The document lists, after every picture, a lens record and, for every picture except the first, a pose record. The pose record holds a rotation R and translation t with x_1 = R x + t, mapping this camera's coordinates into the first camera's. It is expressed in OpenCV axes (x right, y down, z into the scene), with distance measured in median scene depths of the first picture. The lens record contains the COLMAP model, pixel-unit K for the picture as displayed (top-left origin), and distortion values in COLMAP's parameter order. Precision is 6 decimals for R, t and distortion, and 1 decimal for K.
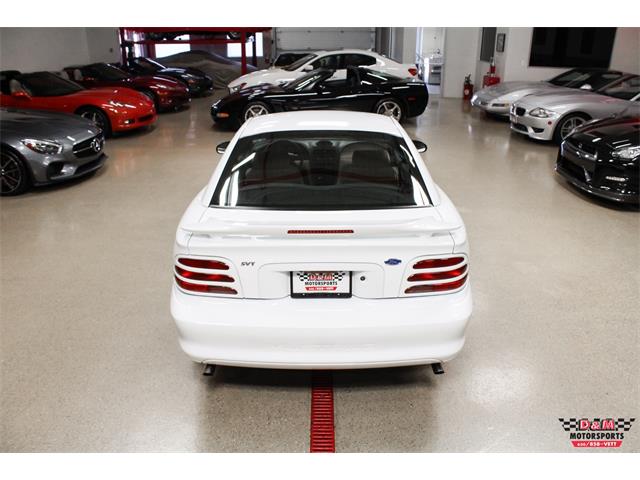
lens RADIAL K [[495.8, 0, 307.7], [0, 495.8, 241.4], [0, 0, 1]] dist [-0.088945, 0.012203]
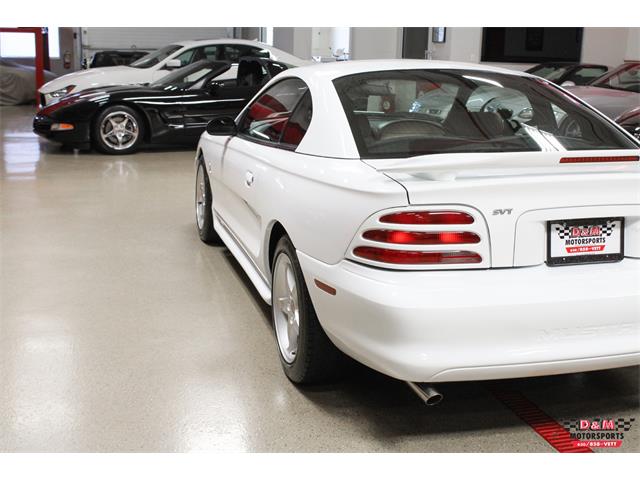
lens RADIAL K [[778.1, 0, 292.9], [0, 778.1, 239.6], [0, 0, 1]] dist [-0.043065, 0.000000]
pose [[0.964089, -0.042433, 0.262168, -0.650816], [0.082441, 0.986204, -0.143543, 0.203280], [-0.252461, 0.160002, 0.954287, 0.061295]]
